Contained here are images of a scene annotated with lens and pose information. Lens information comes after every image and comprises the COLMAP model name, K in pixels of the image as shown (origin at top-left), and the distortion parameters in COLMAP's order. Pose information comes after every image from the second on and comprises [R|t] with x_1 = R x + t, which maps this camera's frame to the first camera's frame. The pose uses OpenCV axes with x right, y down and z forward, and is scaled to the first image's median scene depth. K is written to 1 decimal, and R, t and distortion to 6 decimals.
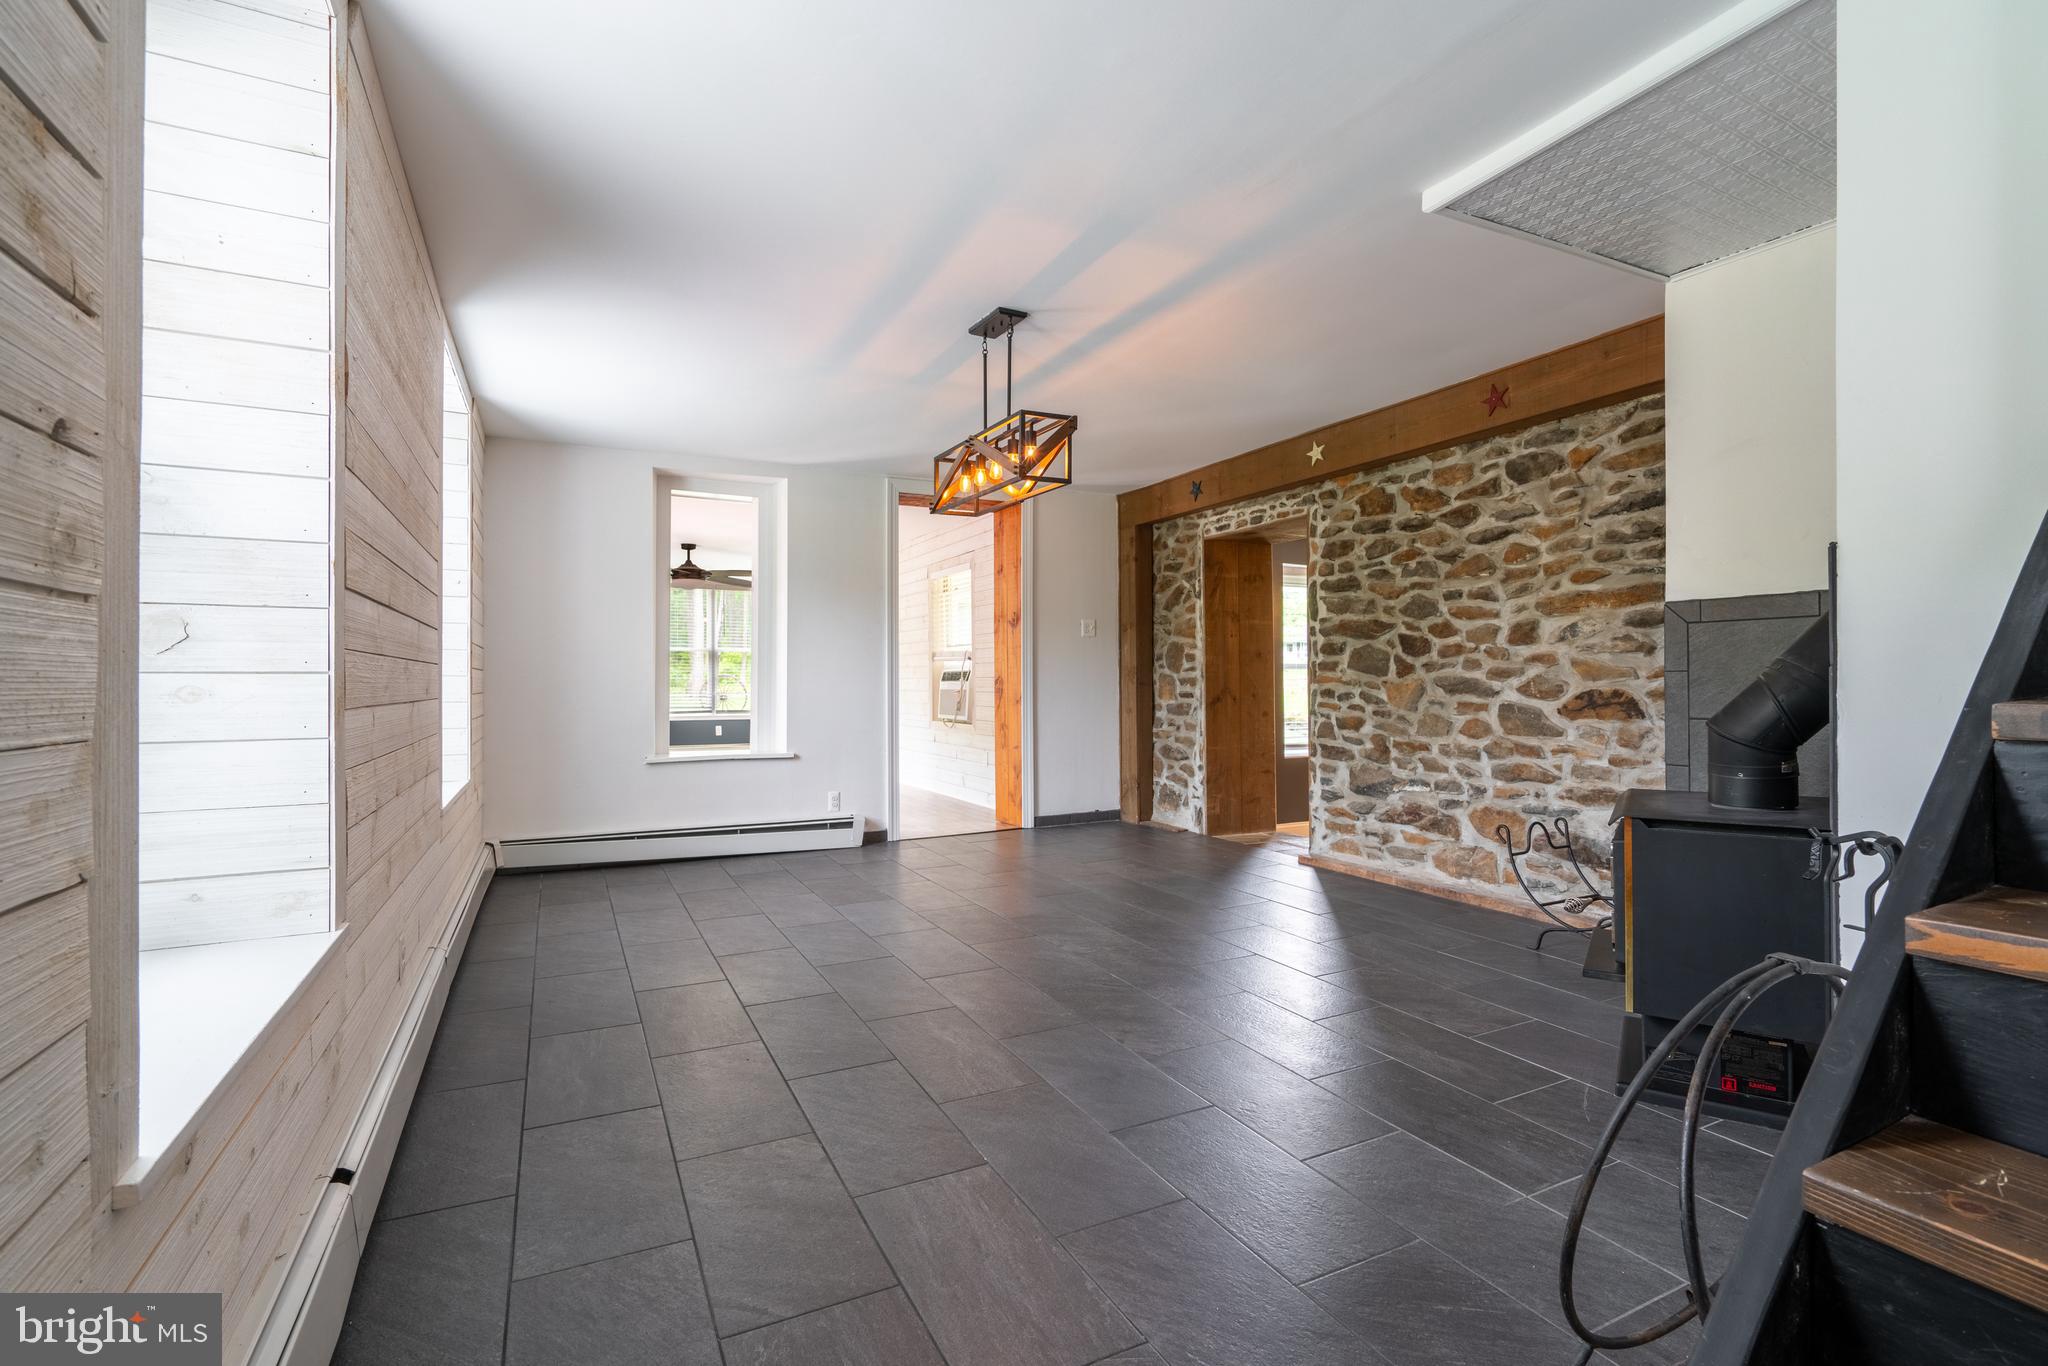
lens RADIAL K [[929.7, 0, 1010.8], [0, 929.7, 679.6], [0, 0, 1]] dist [-0.010830, 0.003365]
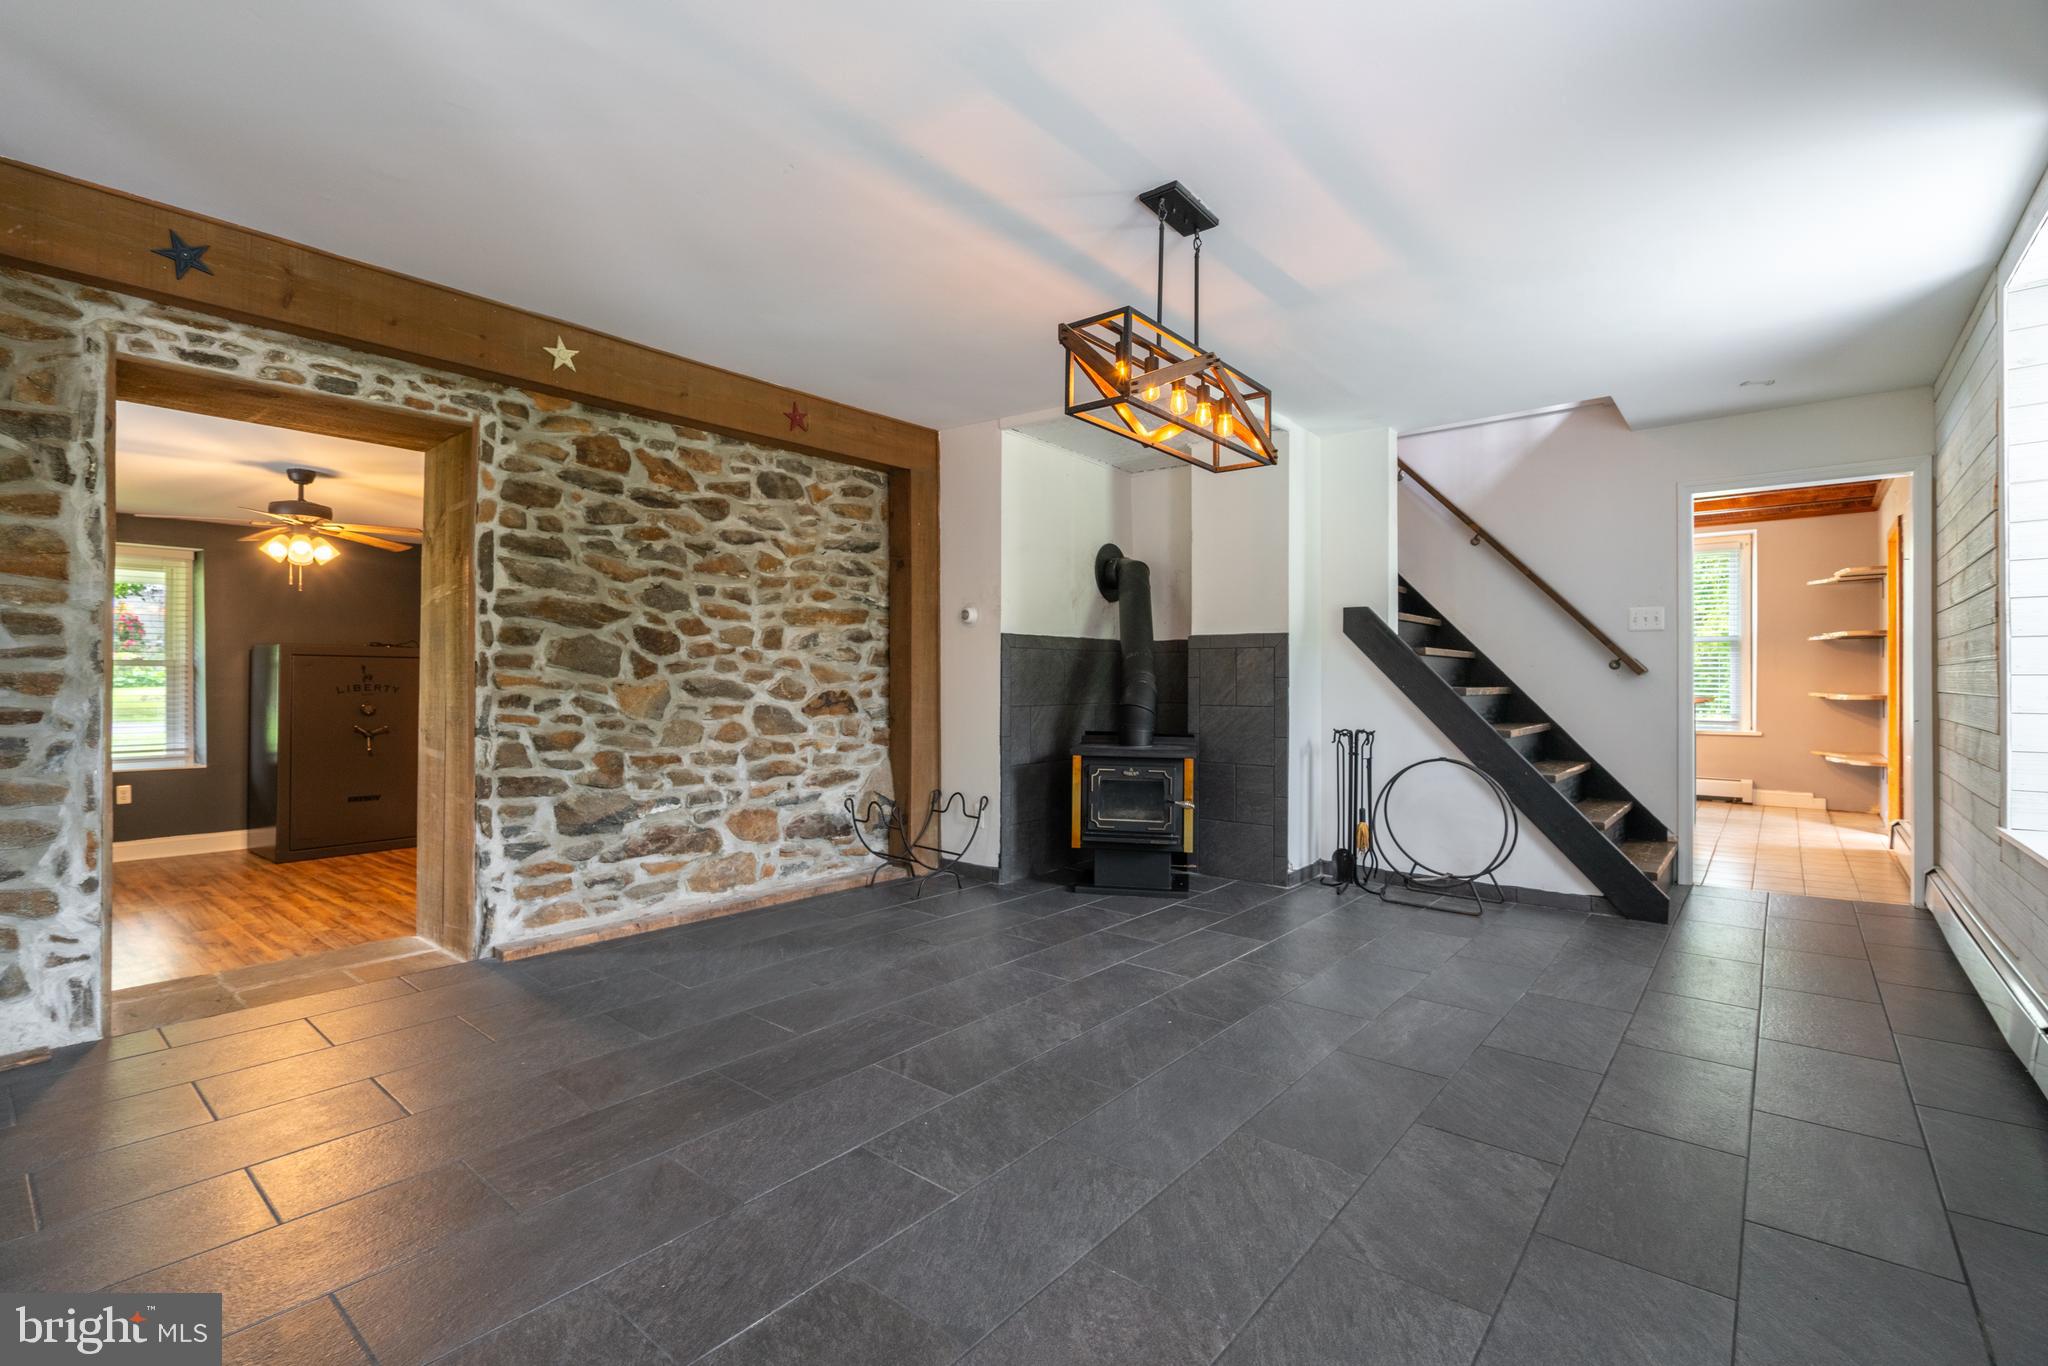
lens RADIAL K [[929.7, 0, 1008.6], [0, 929.7, 681.8], [0, 0, 1]] dist [-0.010830, 0.003365]
pose [[-0.406836, 0.004065, 0.913492, -0.491775], [-0.000677, 0.999988, -0.004751, 0.004158], [-0.913501, -0.002551, -0.406829, 1.093015]]
